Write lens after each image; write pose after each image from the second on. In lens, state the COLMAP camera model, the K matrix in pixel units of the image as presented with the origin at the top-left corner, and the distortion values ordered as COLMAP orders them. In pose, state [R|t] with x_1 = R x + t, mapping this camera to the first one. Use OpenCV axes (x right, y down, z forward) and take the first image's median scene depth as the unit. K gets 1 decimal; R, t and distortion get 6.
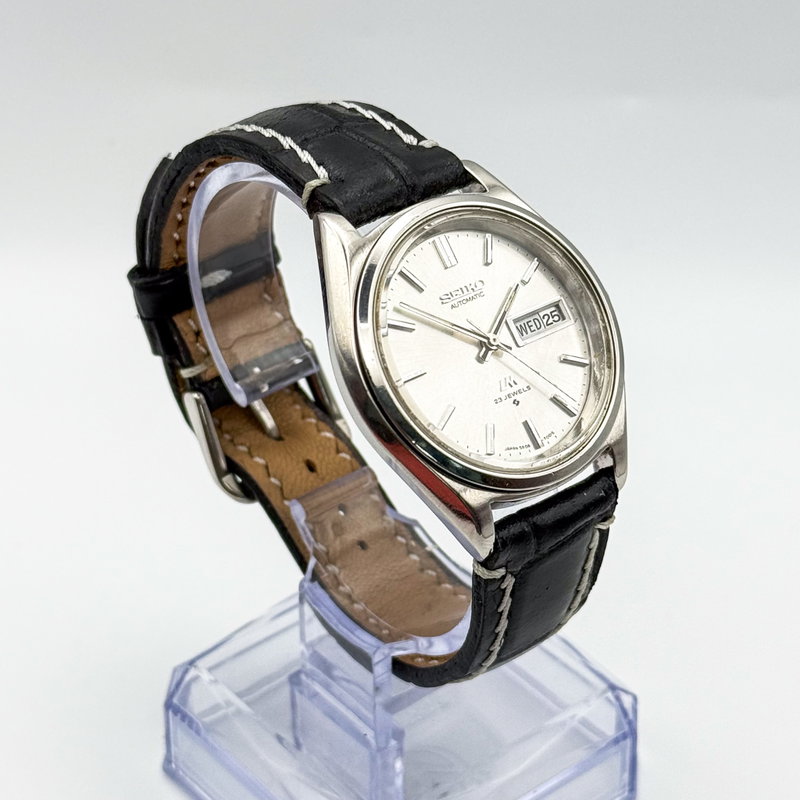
lens RADIAL K [[2300.1, 0, 400.0], [0, 2300.1, 400.0], [0, 0, 1]] dist [-0.178166, 0.943510]
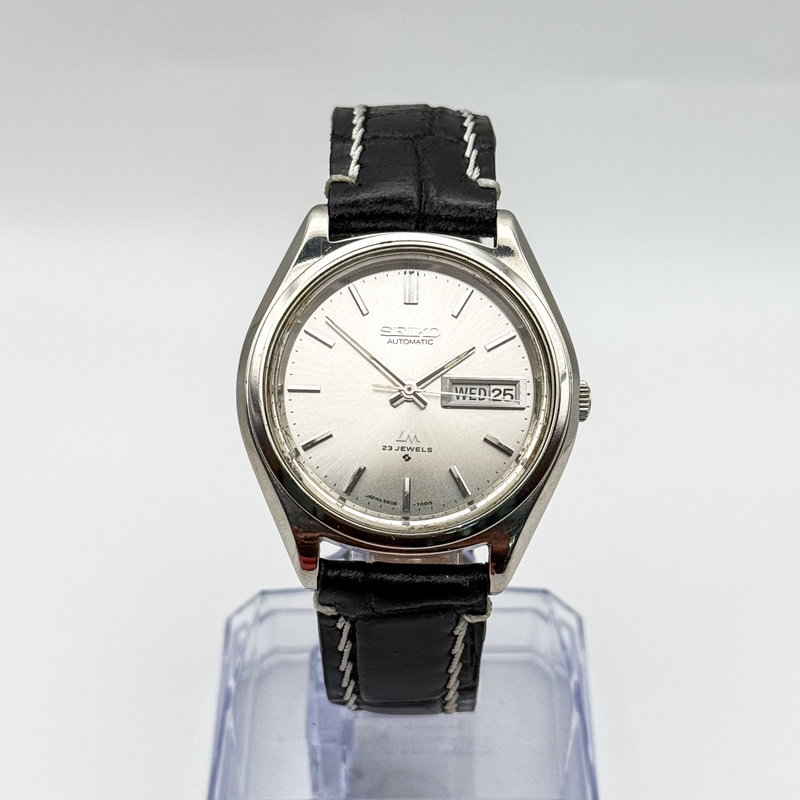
lens RADIAL K [[2300.1, 0, 400.0], [0, 2300.1, 400.0], [0, 0, 1]] dist [-0.178166, 0.943510]
pose [[0.766395, 0.374690, -0.521771, 0.527773], [-0.358310, 0.923513, 0.136889, -0.148152], [0.533153, 0.082045, 0.842031, 0.178506]]
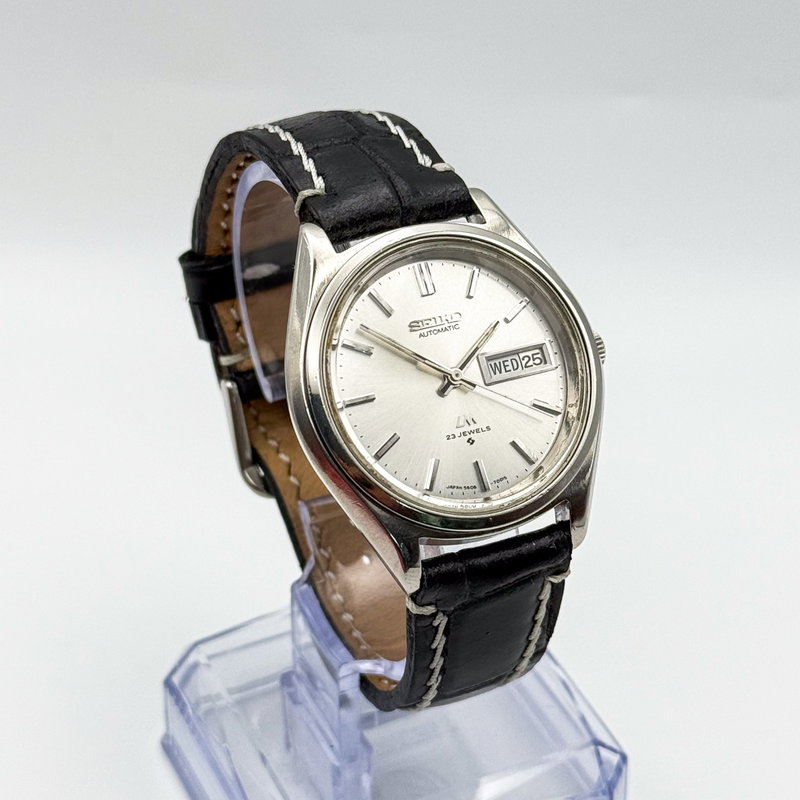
lens RADIAL K [[2300.1, 0, 400.0], [0, 2300.1, 400.0], [0, 0, 1]] dist [-0.178166, 0.943510]
pose [[0.968285, 0.145462, -0.203136, 0.211684], [-0.142370, 0.989364, 0.029829, -0.040084], [0.205314, 0.000037, 0.978696, 0.033696]]
